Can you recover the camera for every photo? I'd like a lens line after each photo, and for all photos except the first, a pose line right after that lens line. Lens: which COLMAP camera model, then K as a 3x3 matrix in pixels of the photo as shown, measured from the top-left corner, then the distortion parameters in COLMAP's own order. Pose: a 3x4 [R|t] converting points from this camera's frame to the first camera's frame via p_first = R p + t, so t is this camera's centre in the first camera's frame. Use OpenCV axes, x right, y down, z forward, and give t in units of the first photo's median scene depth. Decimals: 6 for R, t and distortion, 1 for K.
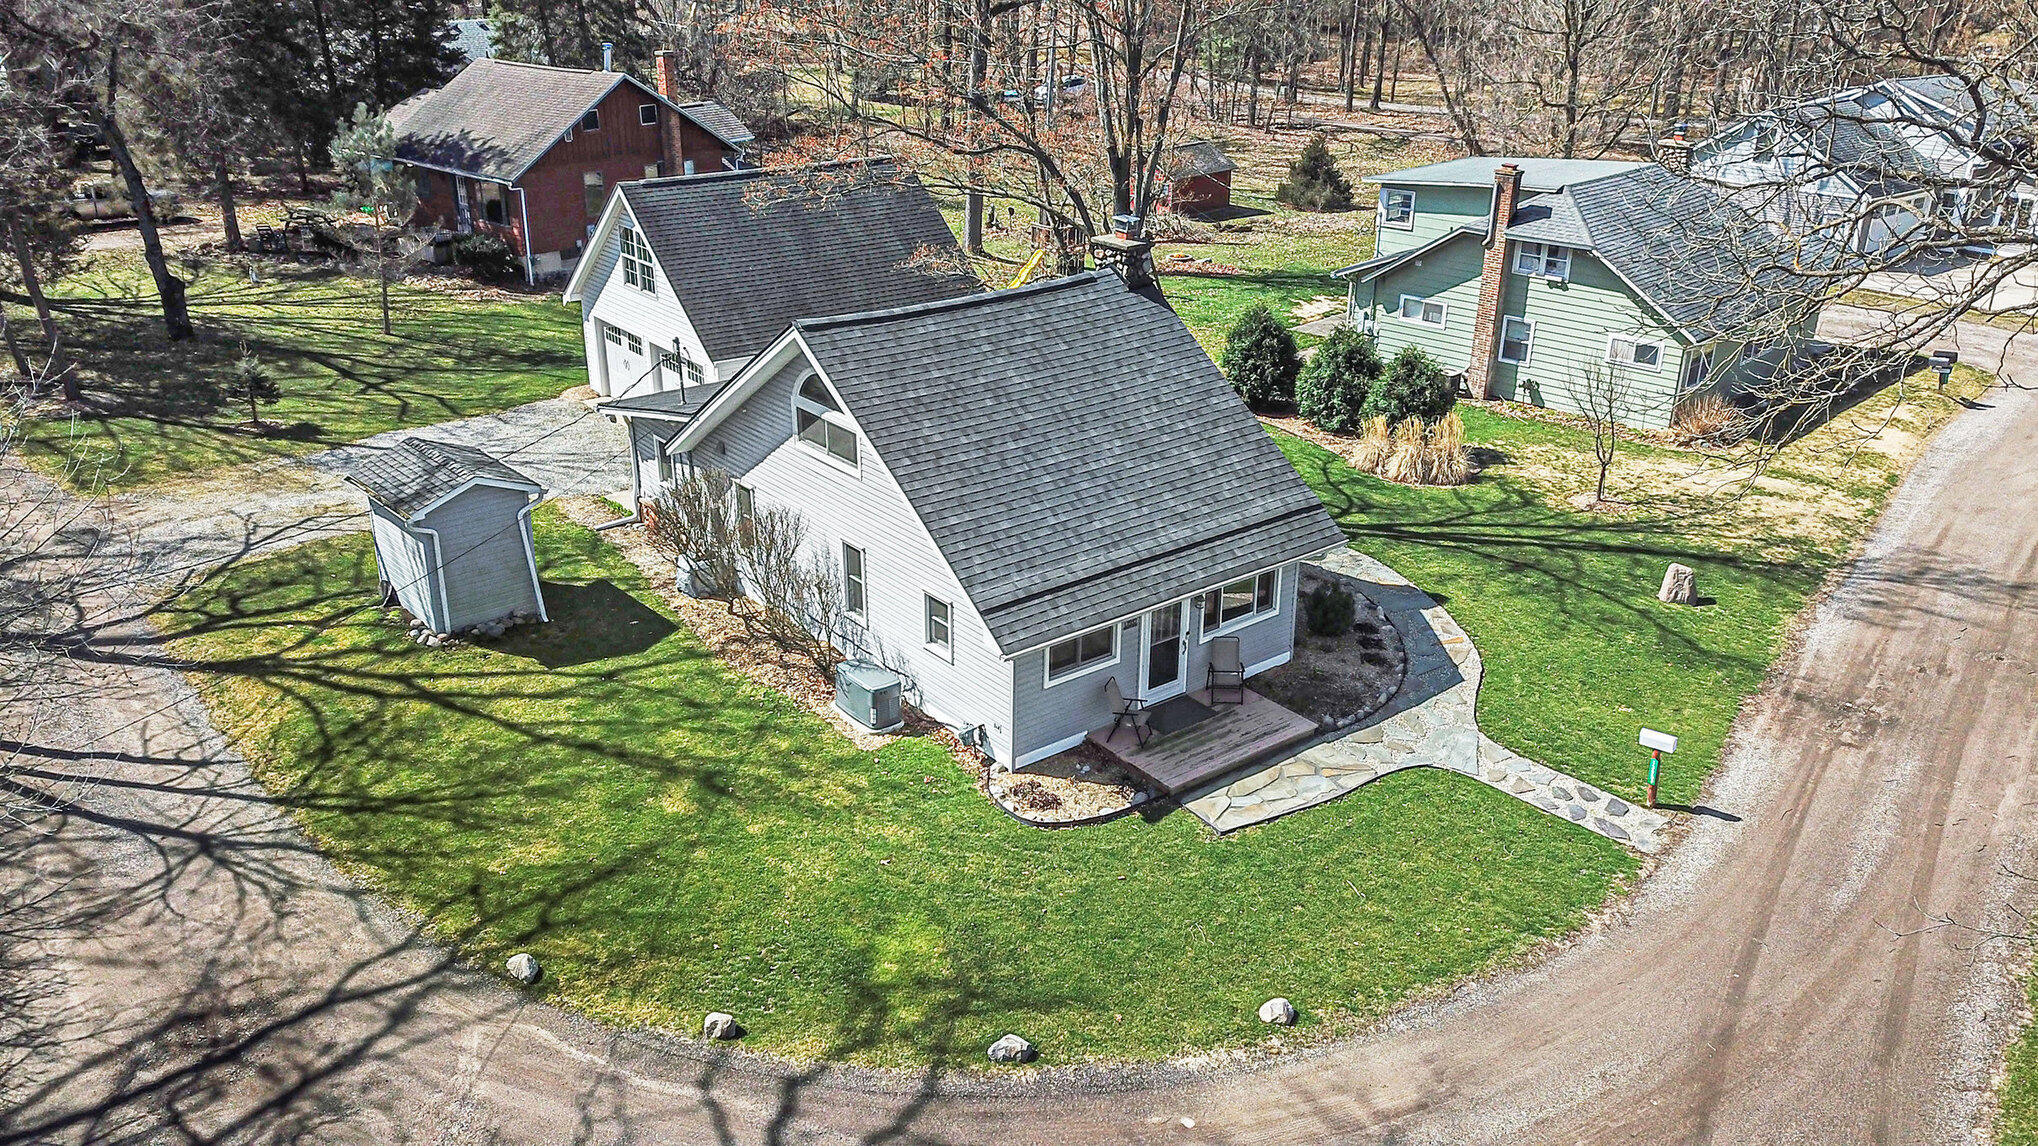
lens RADIAL K [[1539.3, 0, 1019.0], [0, 1539.3, 573.0], [0, 0, 1]] dist [0.008180, -0.009002]
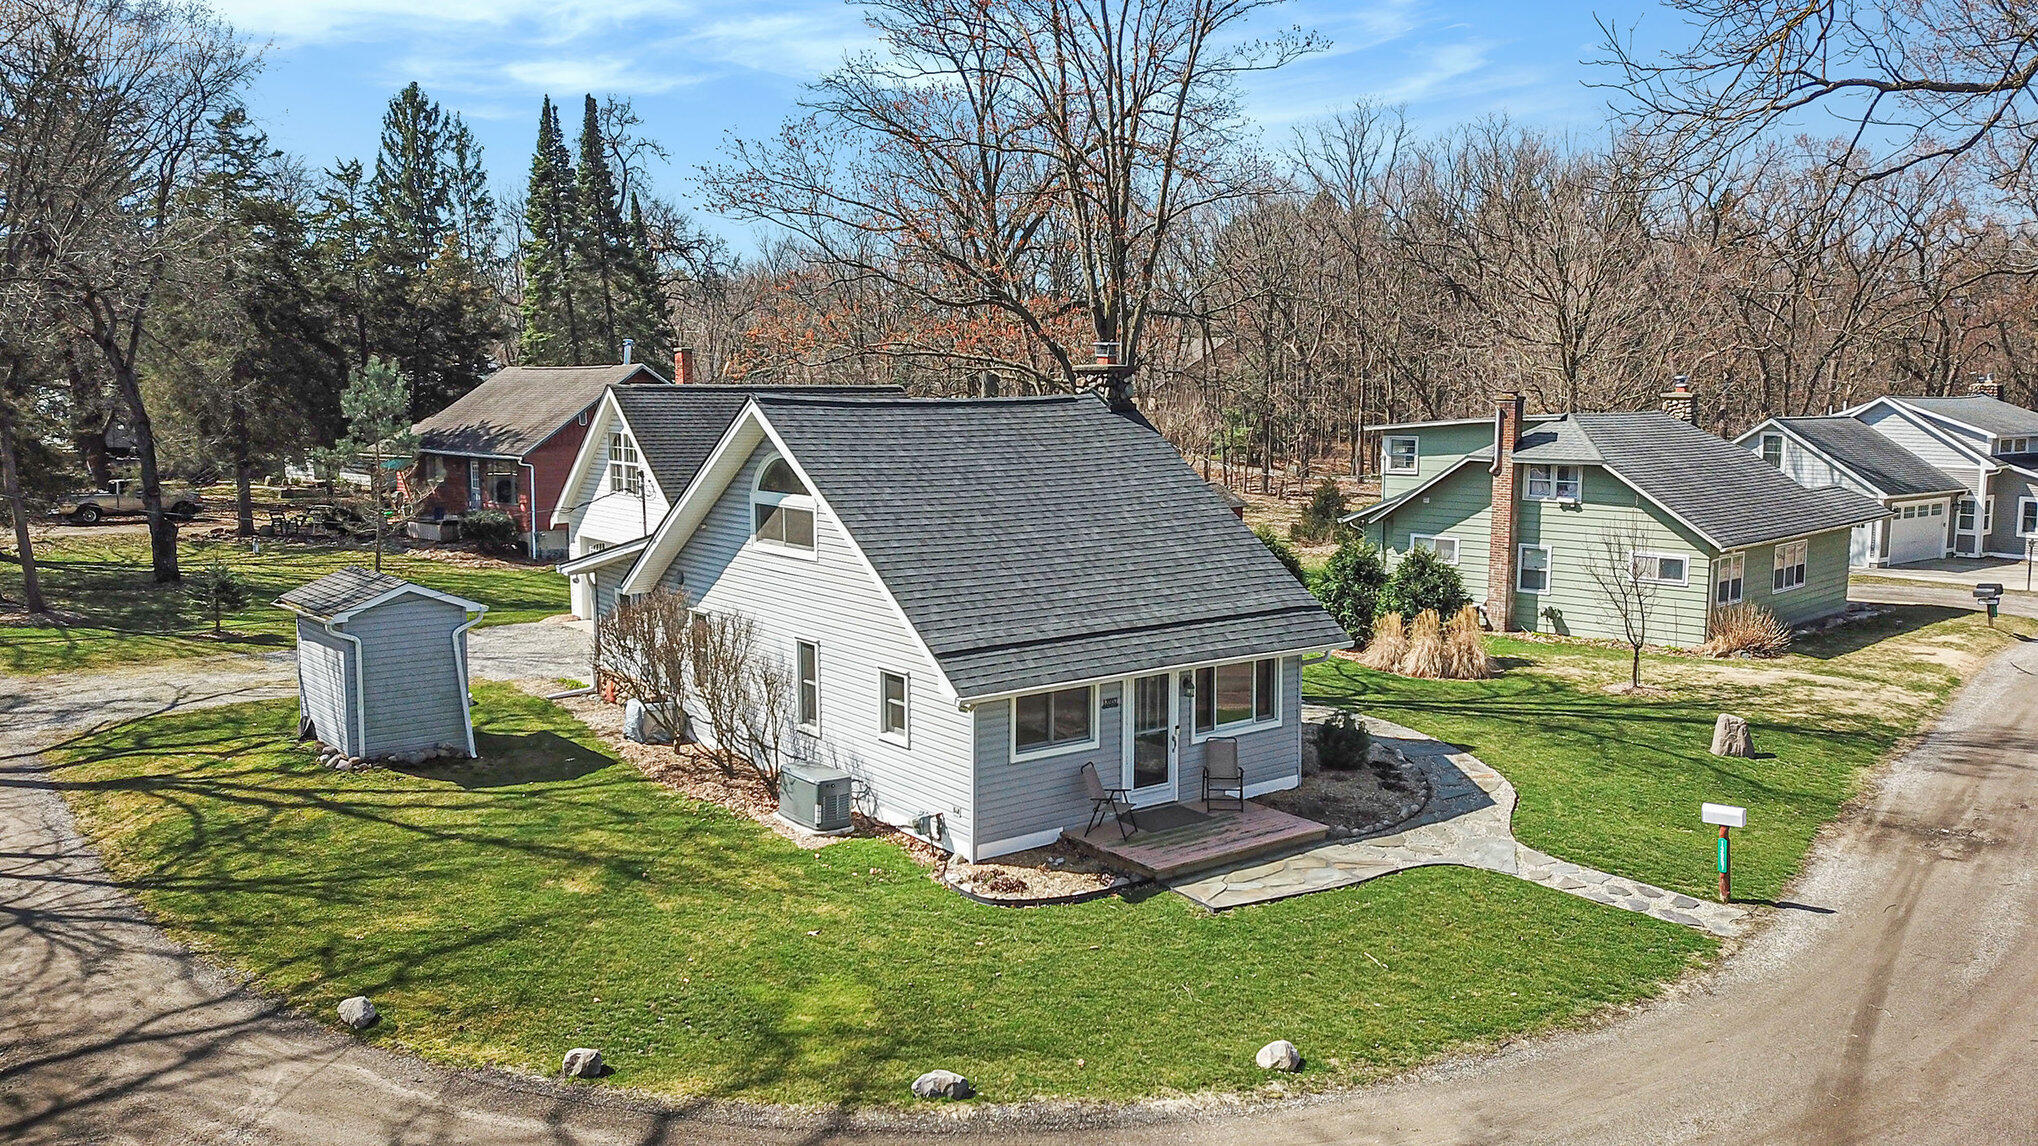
lens RADIAL K [[1537.2, 0, 1019.0], [0, 1537.2, 573.0], [0, 0, 1]] dist [-0.001346, 0.008804]
pose [[0.999718, -0.002160, -0.023666, 0.039765], [-0.004728, 0.957871, -0.287158, 0.208815], [0.023289, 0.287189, 0.957591, 0.122438]]
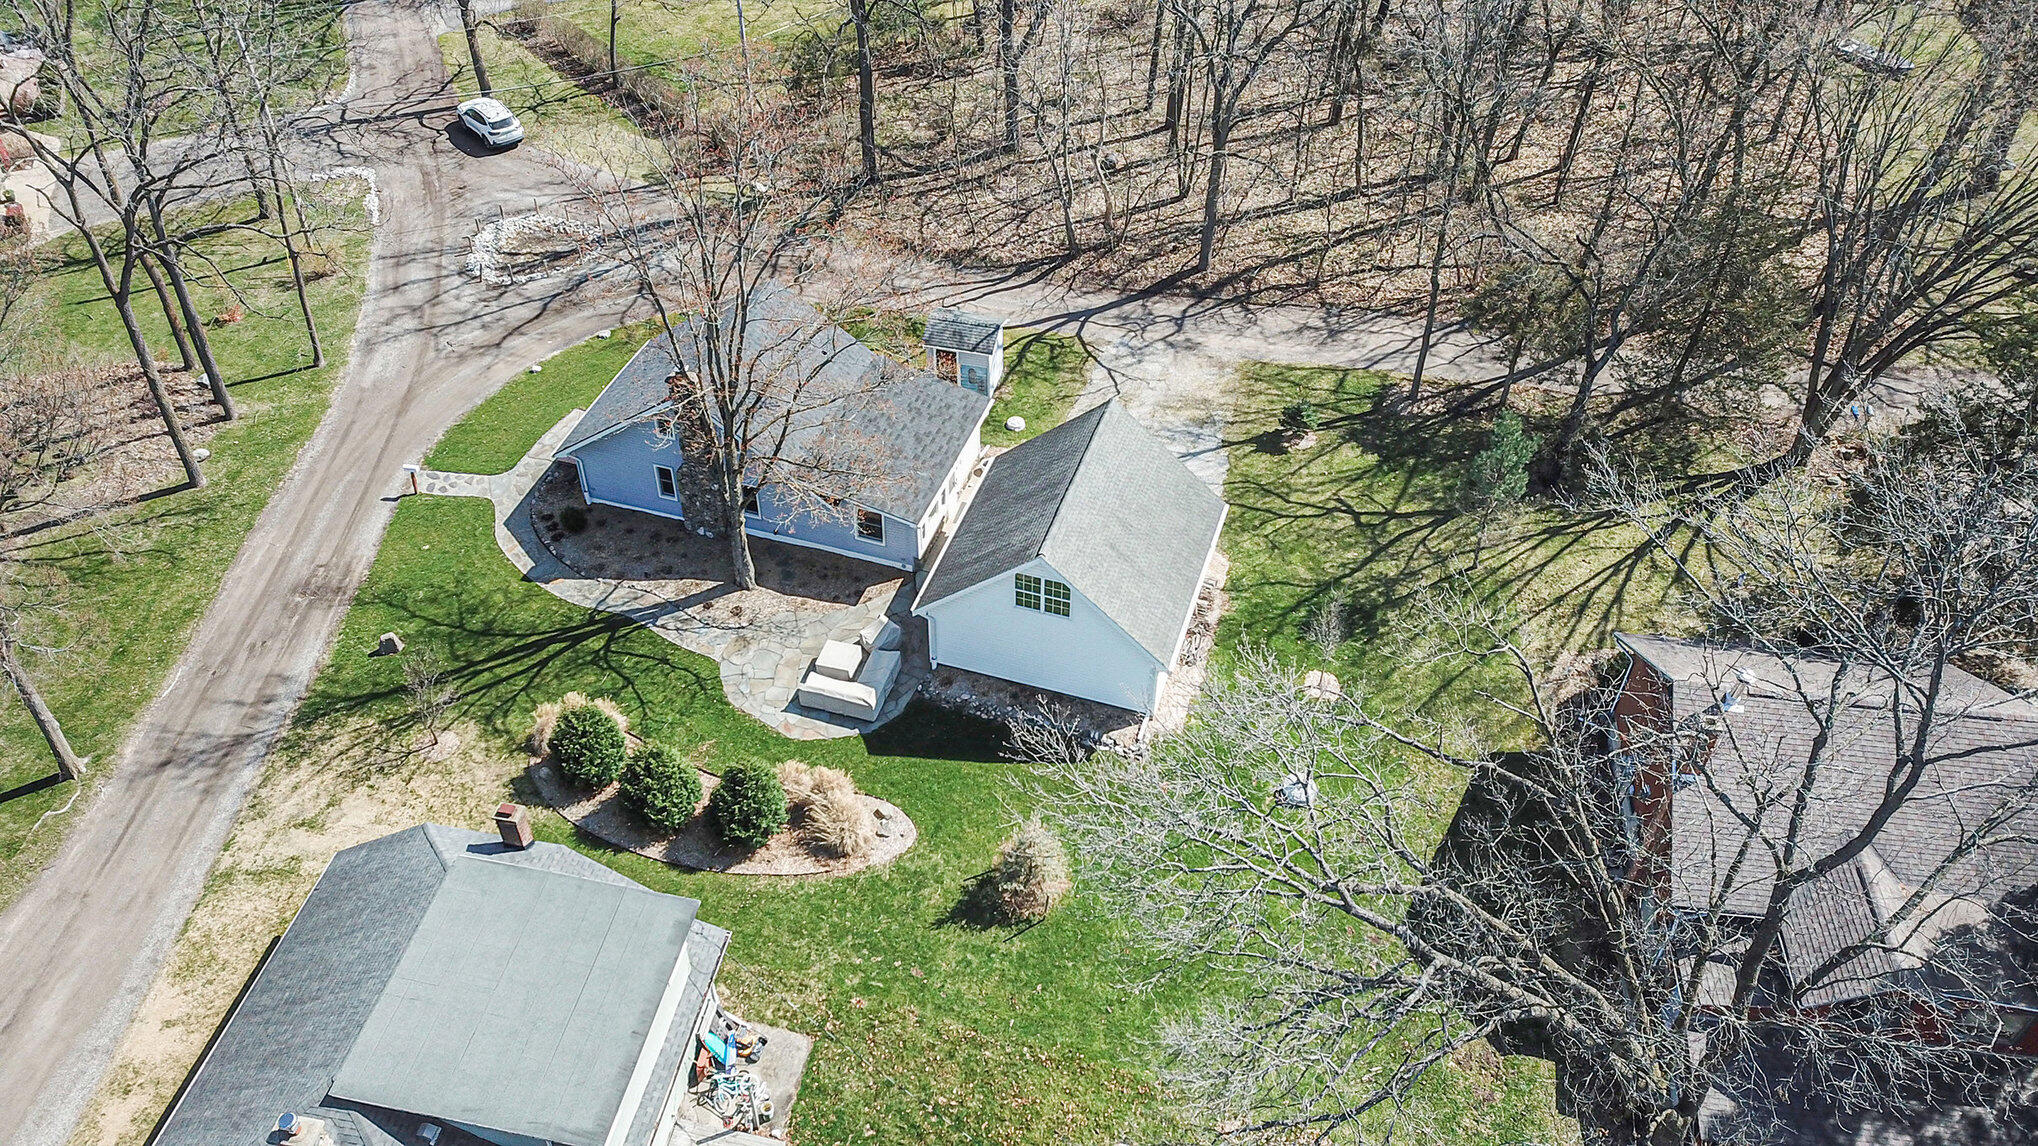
lens RADIAL K [[1553.5, 0, 1019.0], [0, 1553.5, 573.0], [0, 0, 1]] dist [0.005367, -0.072858]
pose [[-0.823871, 0.370755, -0.428691, 0.674562], [-0.239644, 0.457559, 0.856277, -1.947381], [0.513621, 0.808195, -0.288121, 2.133835]]
